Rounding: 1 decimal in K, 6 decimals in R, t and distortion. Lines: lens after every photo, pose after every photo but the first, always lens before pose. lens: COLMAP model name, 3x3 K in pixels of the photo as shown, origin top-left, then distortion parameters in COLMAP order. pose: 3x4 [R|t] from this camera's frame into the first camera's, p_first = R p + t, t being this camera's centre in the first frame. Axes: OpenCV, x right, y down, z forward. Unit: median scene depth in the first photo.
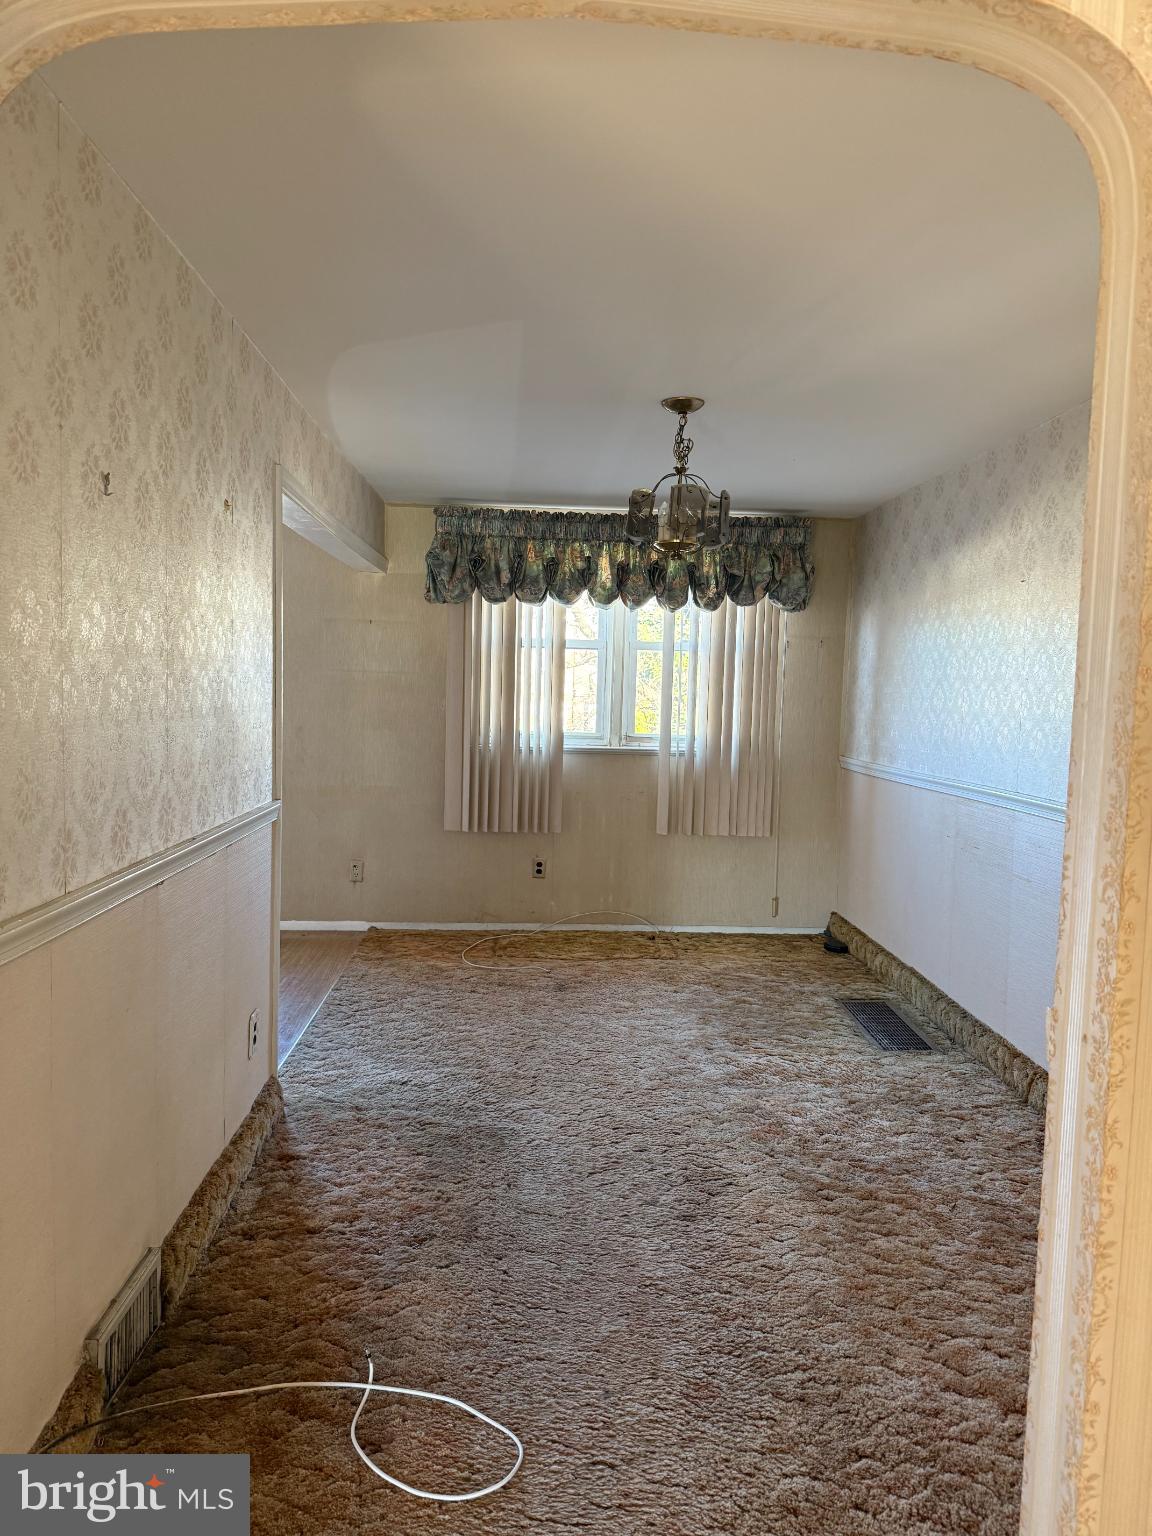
lens RADIAL K [[1074.8, 0, 514.7], [0, 1074.8, 766.4], [0, 0, 1]] dist [0.002987, -0.013474]
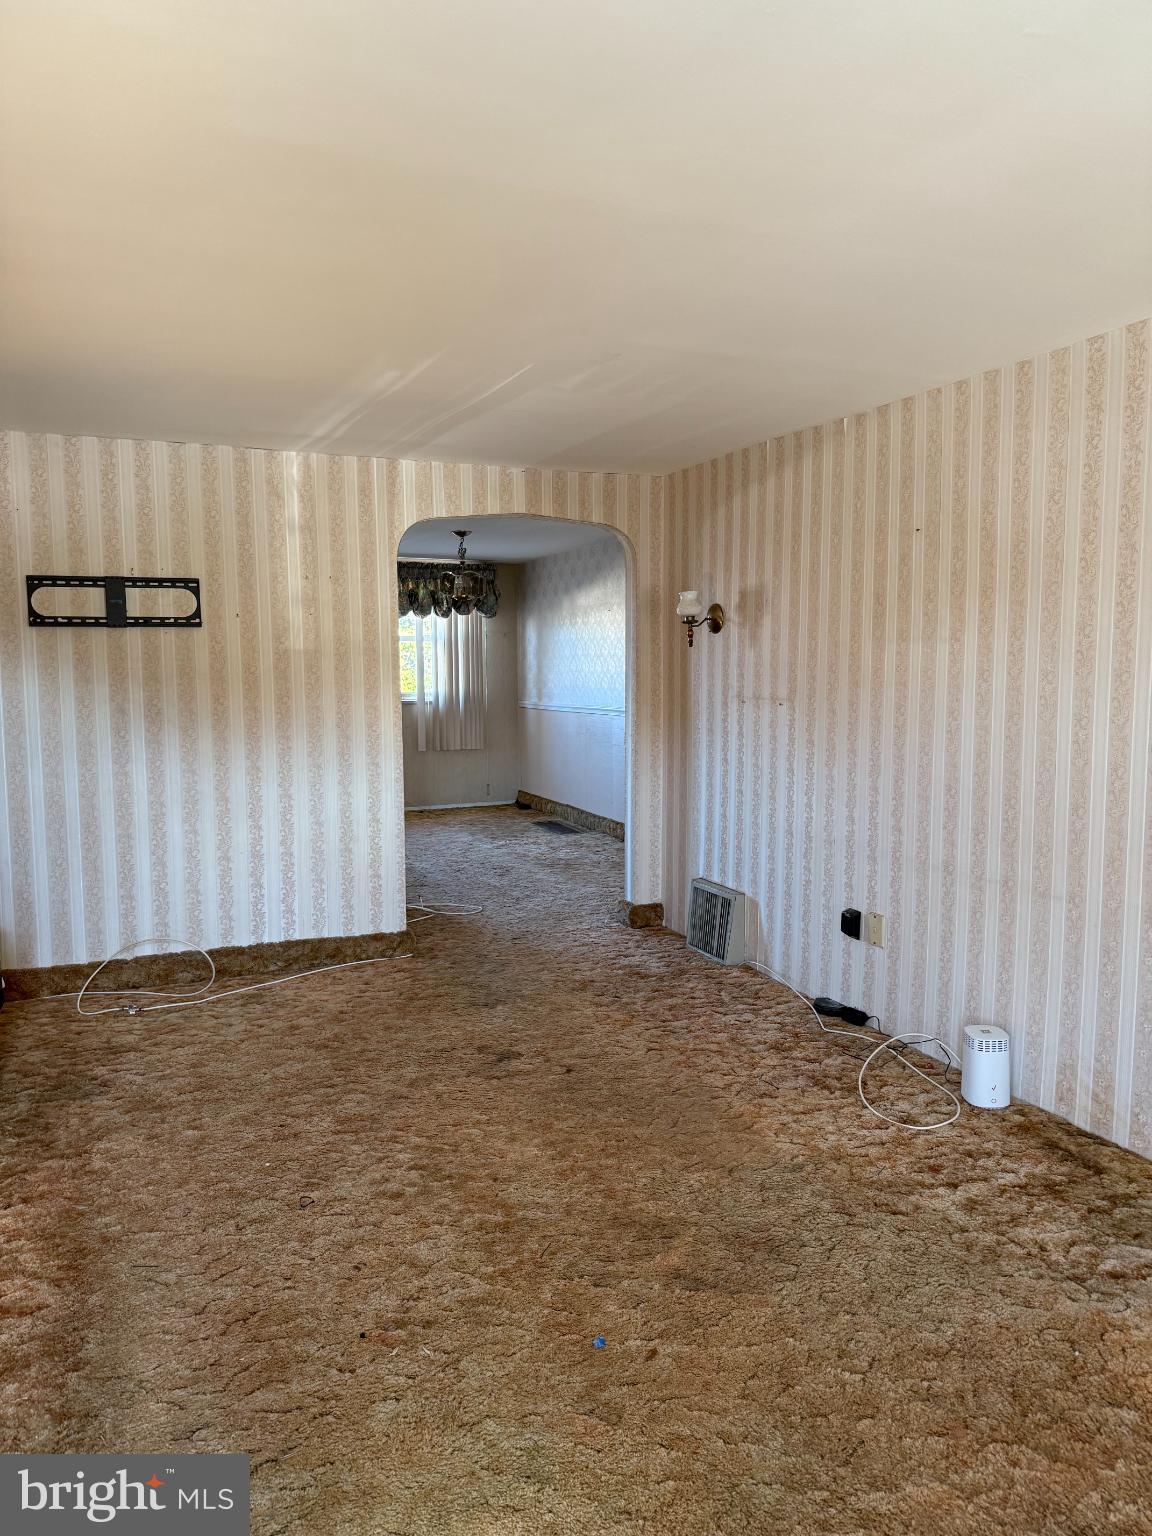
lens RADIAL K [[1074.8, 0, 575.8], [0, 1074.8, 769.9], [0, 0, 1]] dist [0.002987, -0.013474]
pose [[0.916631, -0.064318, 0.394527, -0.320281], [0.053311, 0.997823, 0.038811, 0.042168], [-0.396164, -0.014543, 0.918064, -0.667728]]
